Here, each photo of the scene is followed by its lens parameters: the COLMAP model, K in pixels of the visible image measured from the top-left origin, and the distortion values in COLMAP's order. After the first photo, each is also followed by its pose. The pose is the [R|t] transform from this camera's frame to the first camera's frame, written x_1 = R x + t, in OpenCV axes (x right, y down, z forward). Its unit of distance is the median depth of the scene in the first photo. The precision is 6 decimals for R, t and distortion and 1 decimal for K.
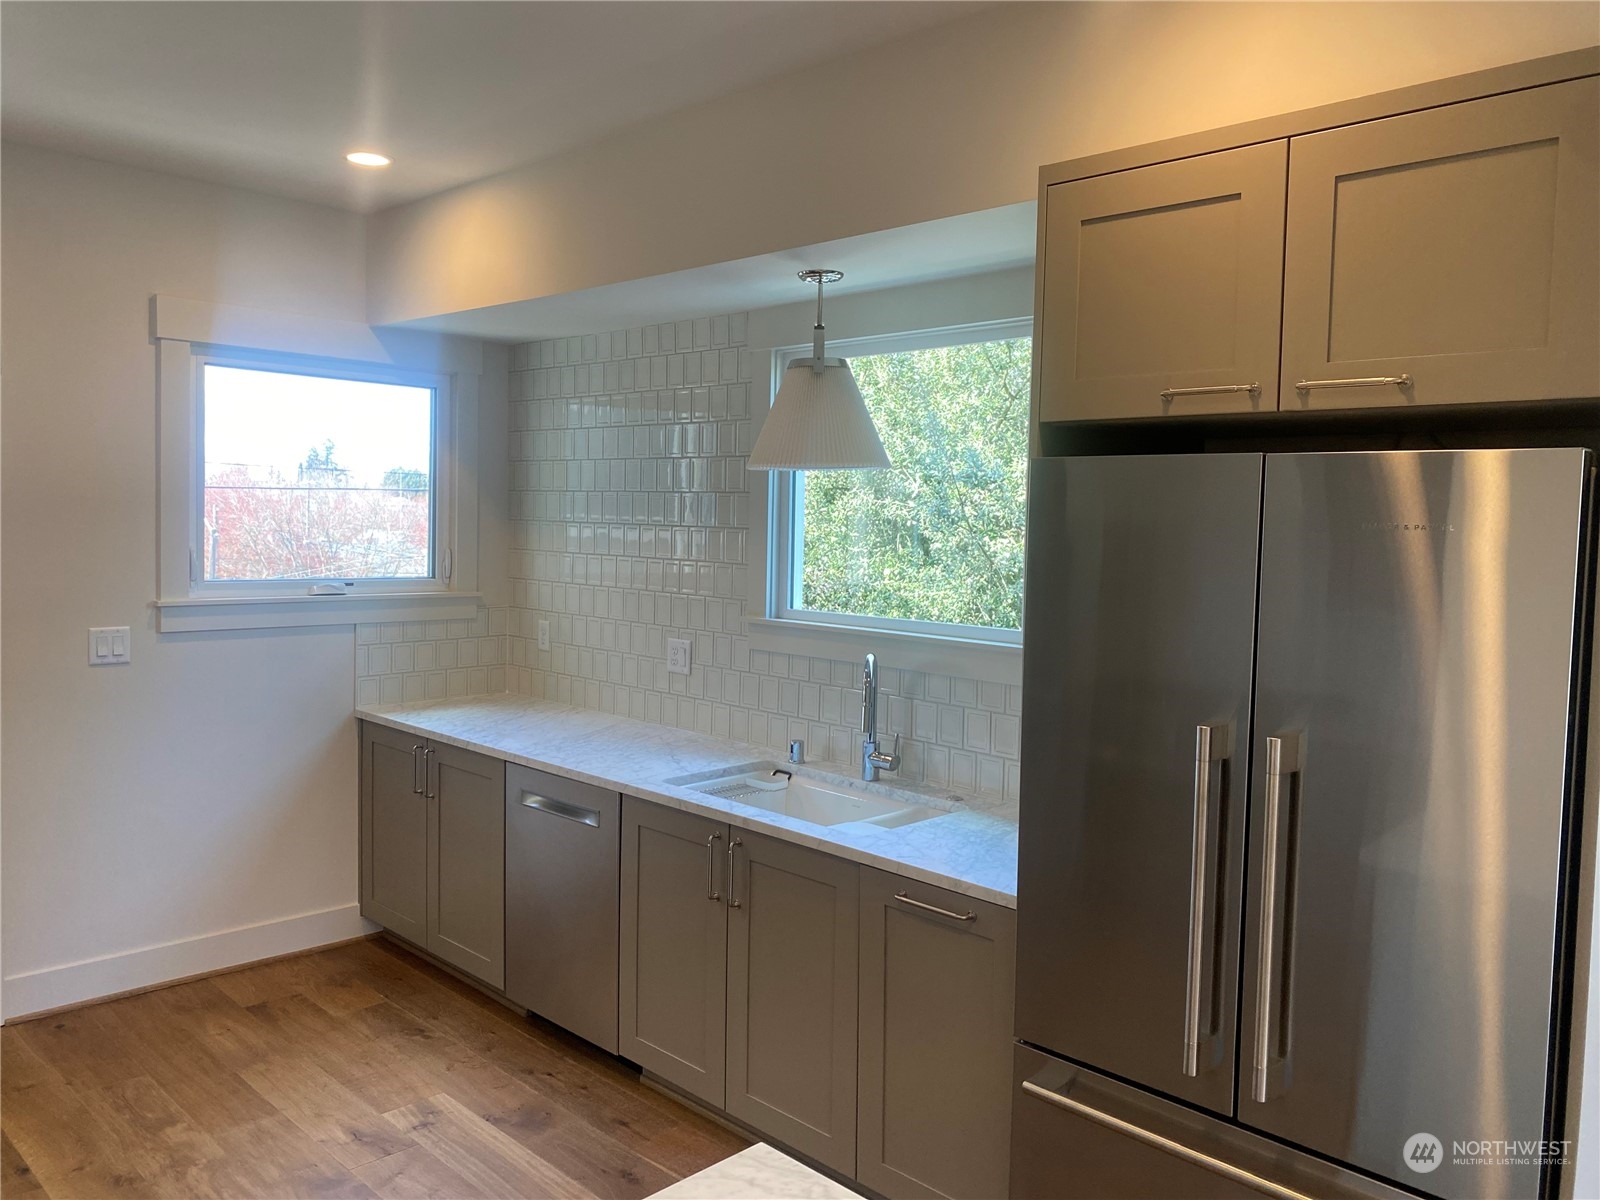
lens RADIAL K [[1211.2, 0, 798.6], [0, 1211.2, 593.4], [0, 0, 1]] dist [-0.001509, -0.000574]
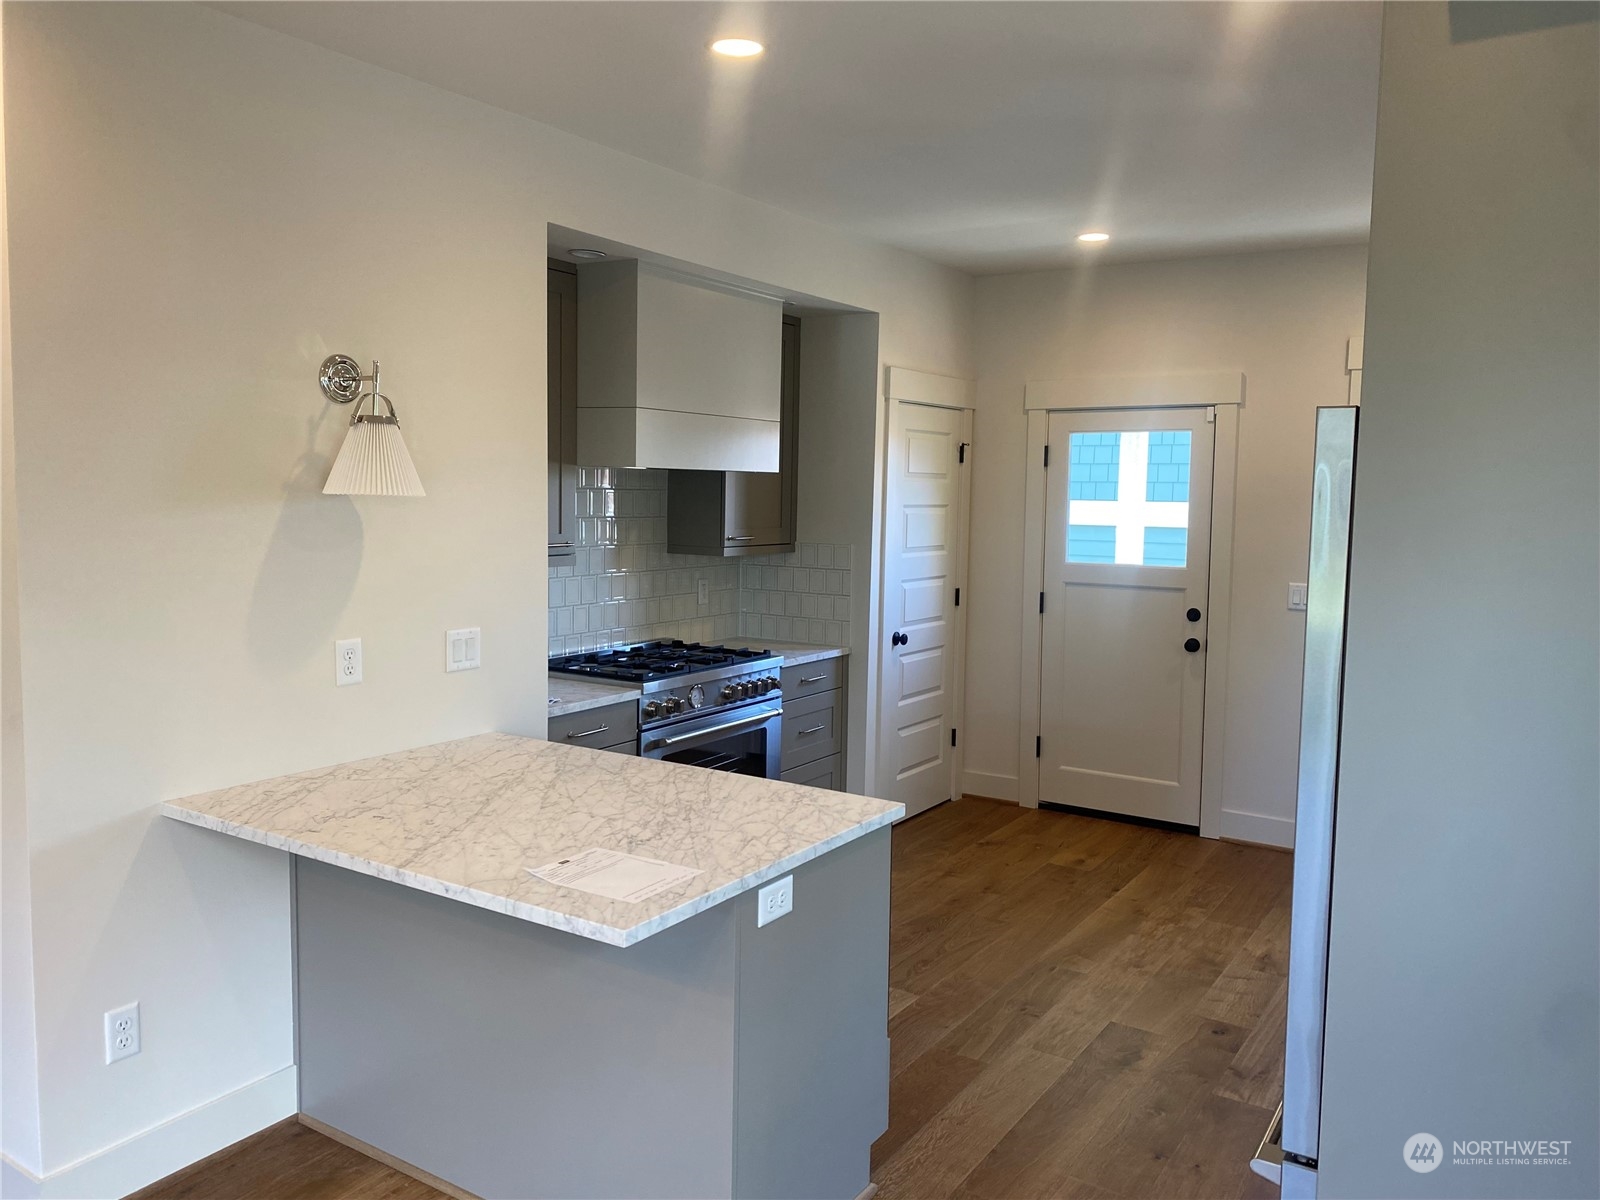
lens RADIAL K [[1214.7, 0, 797.2], [0, 1214.7, 596.5], [0, 0, 1]] dist [0.013142, -0.012380]
pose [[0.209120, 0.079570, -0.974647, 0.818492], [-0.083665, 0.994485, 0.063238, 0.003454], [0.974304, 0.068320, 0.214624, 0.166420]]
